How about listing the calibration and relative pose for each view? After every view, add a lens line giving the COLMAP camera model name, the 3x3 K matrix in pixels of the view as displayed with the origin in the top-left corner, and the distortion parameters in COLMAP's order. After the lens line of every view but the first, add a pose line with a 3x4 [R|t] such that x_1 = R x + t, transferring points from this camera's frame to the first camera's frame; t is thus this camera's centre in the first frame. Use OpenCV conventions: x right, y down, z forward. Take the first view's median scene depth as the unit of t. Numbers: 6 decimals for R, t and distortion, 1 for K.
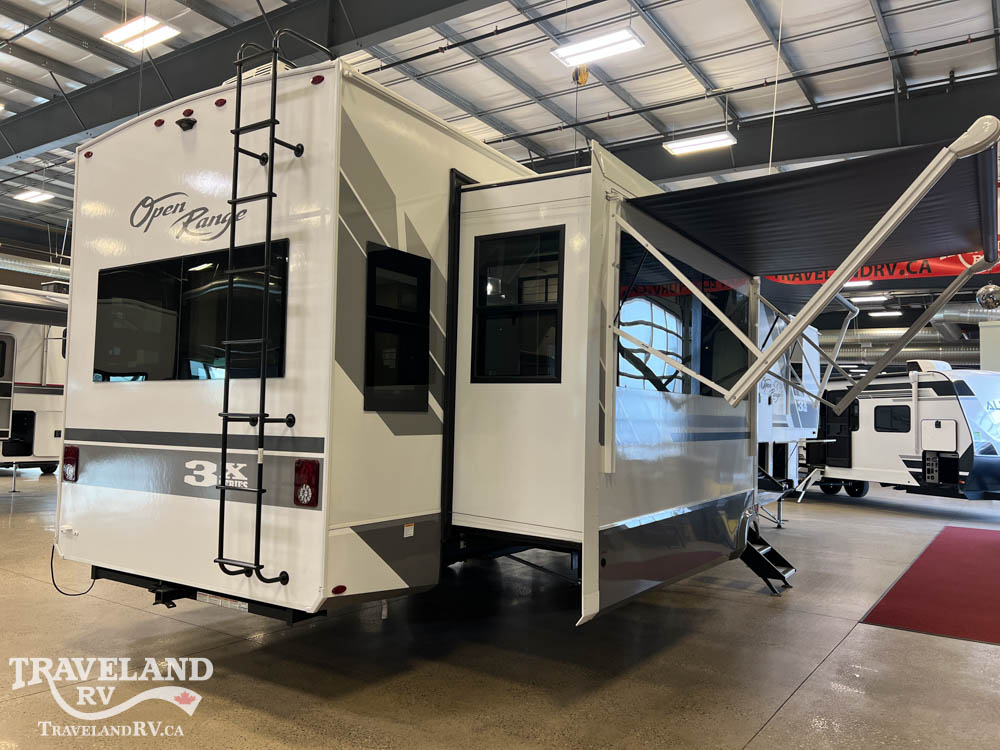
lens RADIAL K [[749.2, 0, 497.0], [0, 749.2, 381.1], [0, 0, 1]] dist [0.039341, -0.025595]
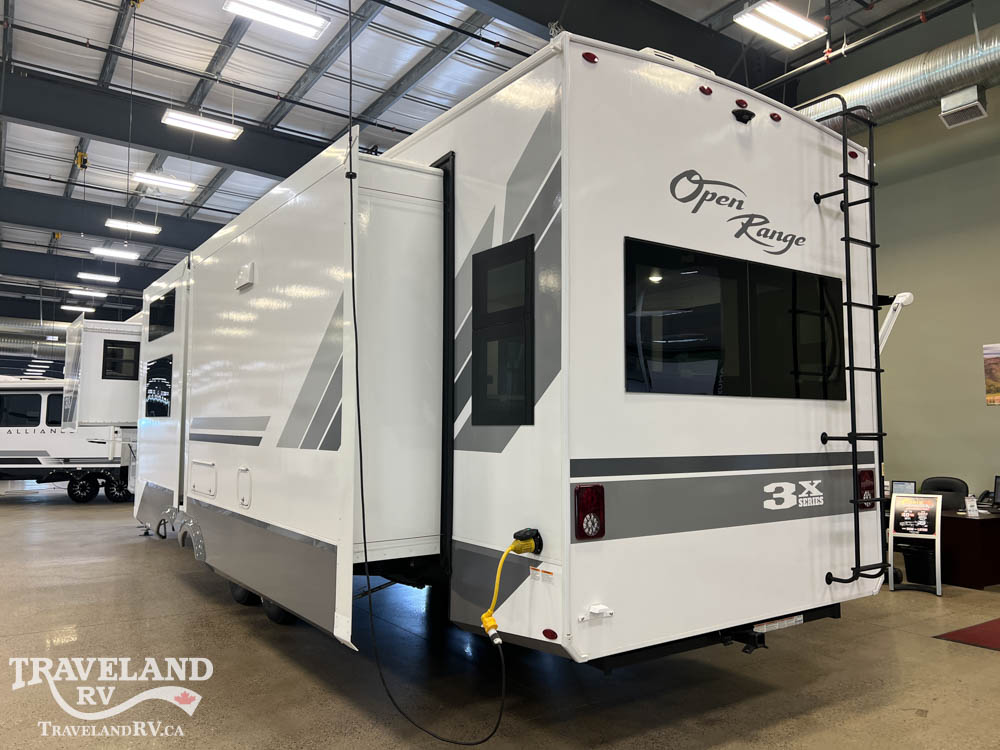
lens RADIAL K [[749.2, 0, 500.7], [0, 749.2, 370.8], [0, 0, 1]] dist [0.039341, -0.025595]
pose [[0.366401, 0.050273, 0.929098, -1.396100], [-0.044162, 0.998354, -0.036605, 0.013904], [-0.929408, -0.027619, 0.368018, 0.961023]]
